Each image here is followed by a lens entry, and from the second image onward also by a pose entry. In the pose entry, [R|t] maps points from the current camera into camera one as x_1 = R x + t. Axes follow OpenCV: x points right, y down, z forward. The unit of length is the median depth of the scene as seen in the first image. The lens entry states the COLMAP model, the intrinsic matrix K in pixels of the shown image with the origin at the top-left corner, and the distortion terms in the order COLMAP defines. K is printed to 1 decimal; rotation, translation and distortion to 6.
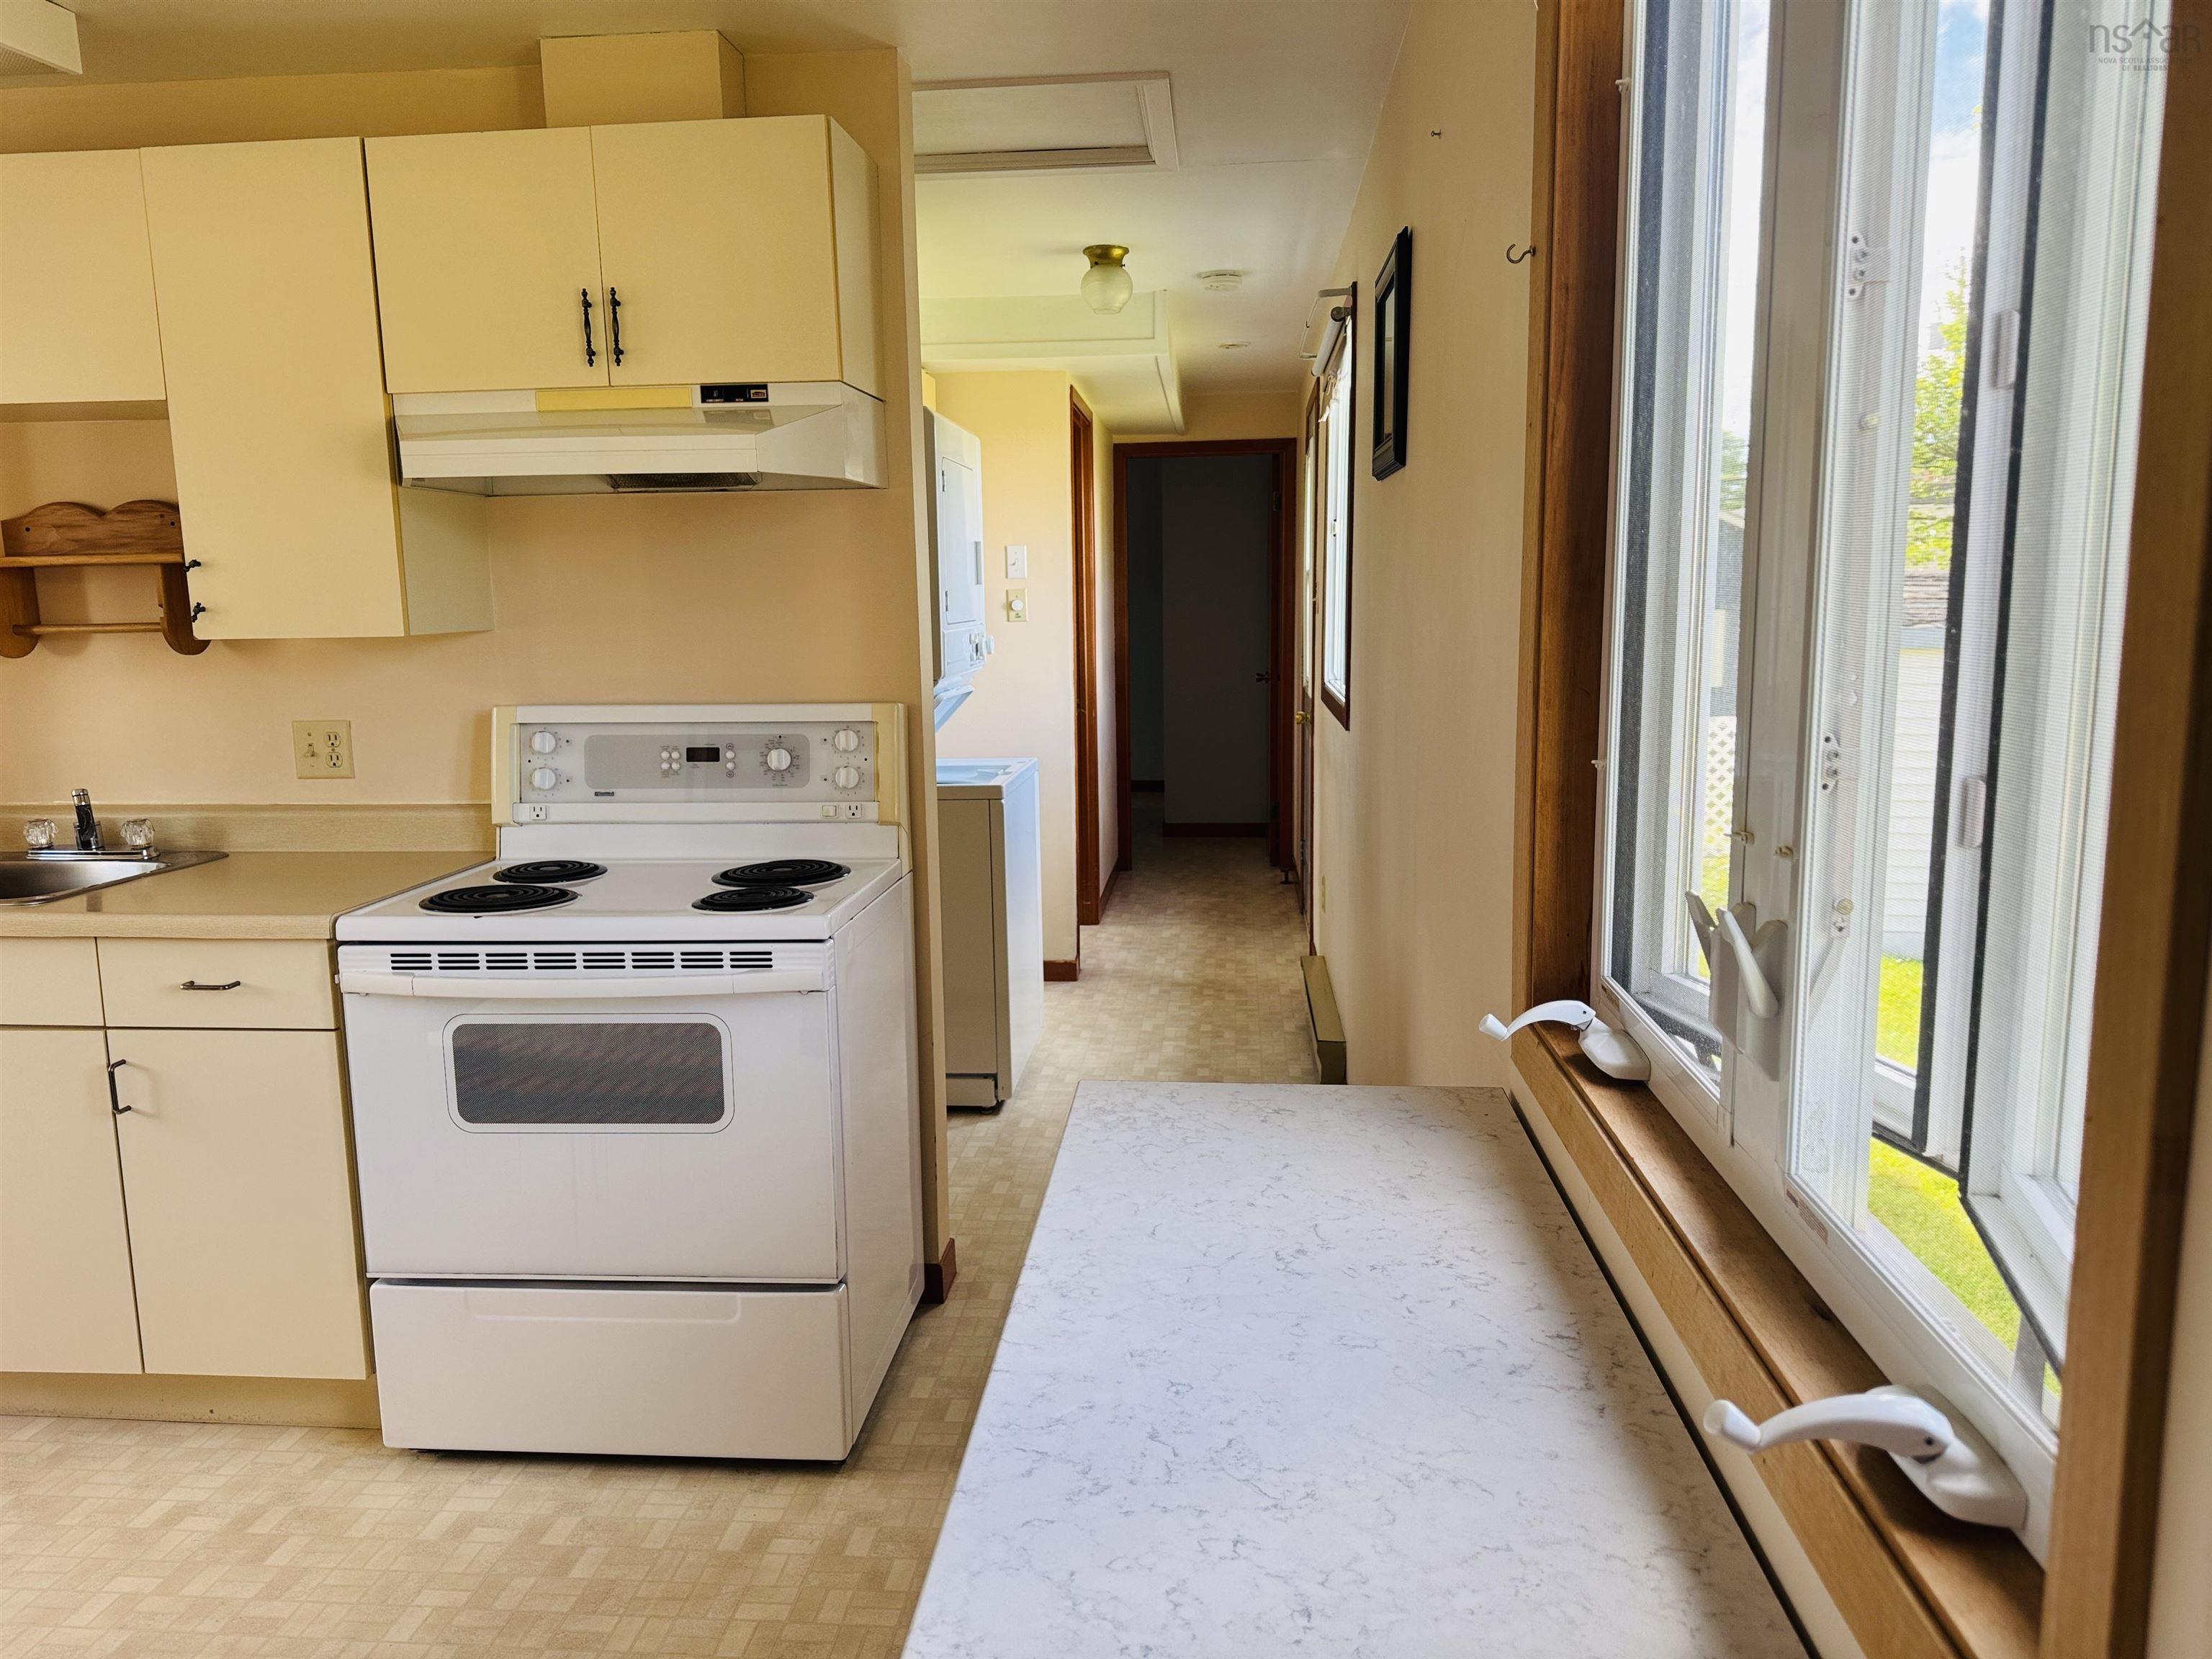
lens RADIAL K [[1582.2, 0, 1042.2], [0, 1582.2, 817.5], [0, 0, 1]] dist [0.093443, -0.107153]
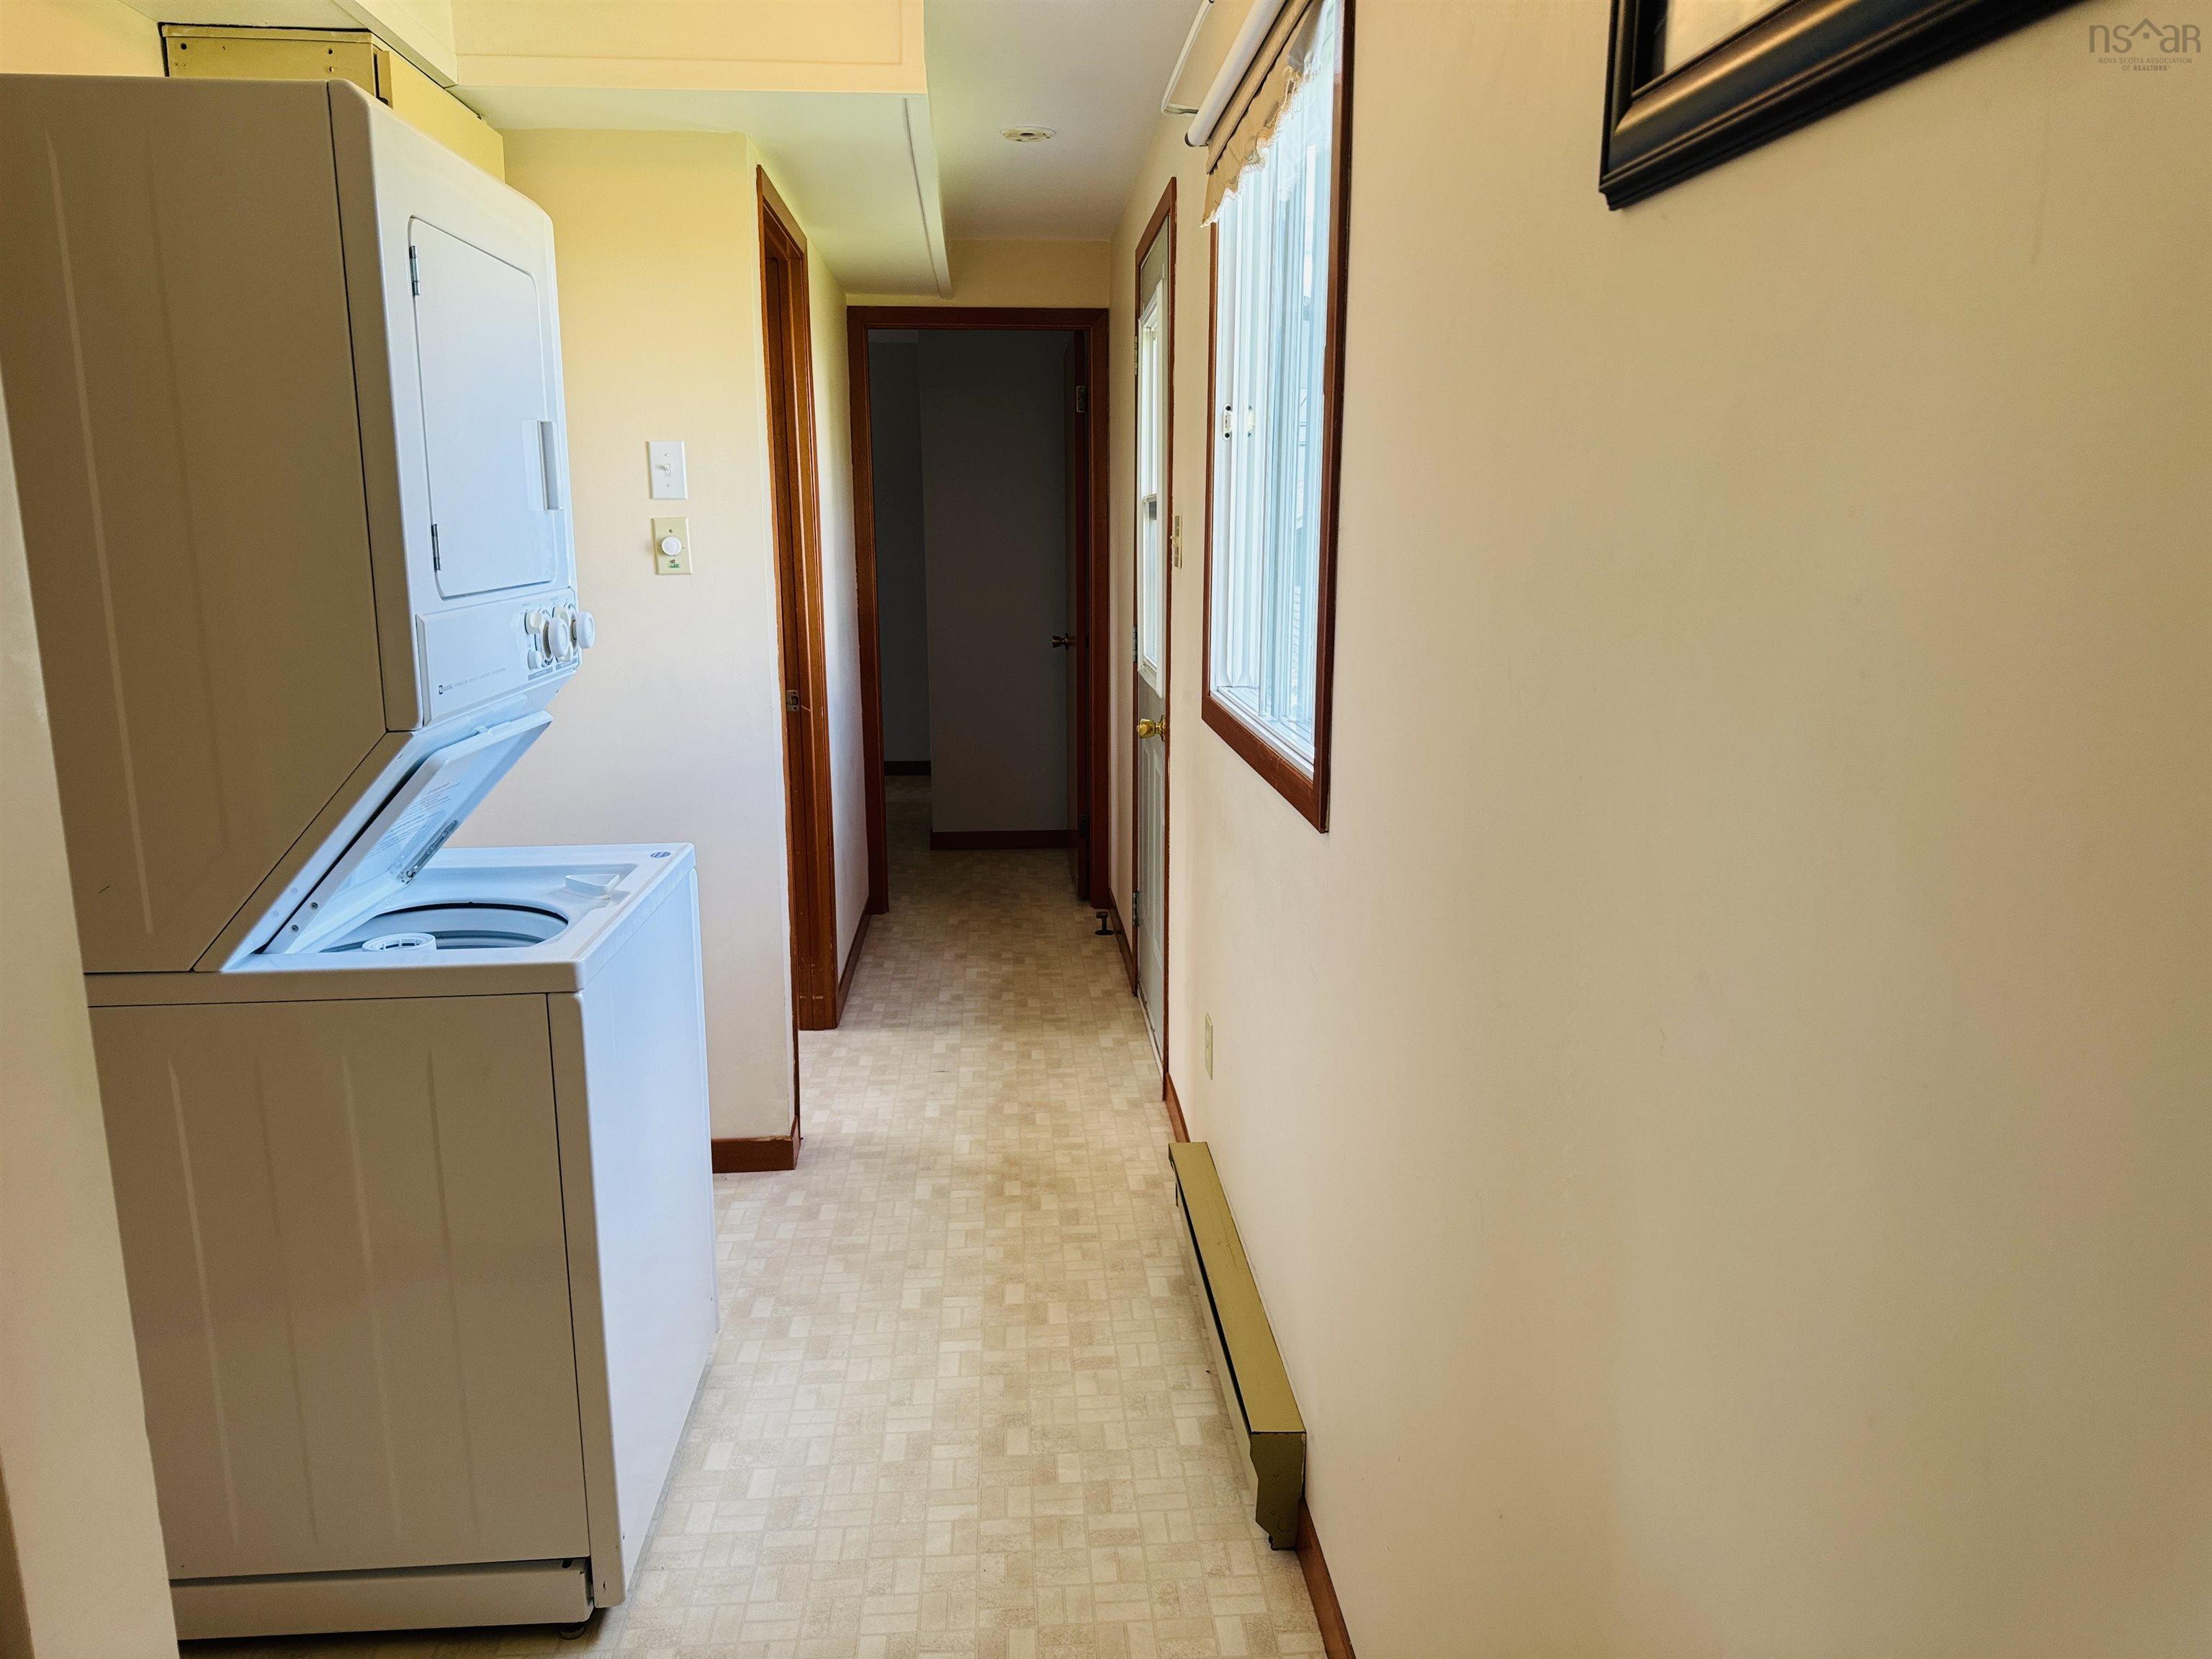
lens RADIAL K [[1536.5, 0, 1107.9], [0, 1536.5, 797.4], [0, 0, 1]] dist [0.029653, -0.000881]
pose [[0.981241, -0.020750, 0.191667, 0.029420], [0.013226, 0.999094, 0.040453, -0.061177], [-0.192333, -0.037159, 0.980626, 0.402901]]
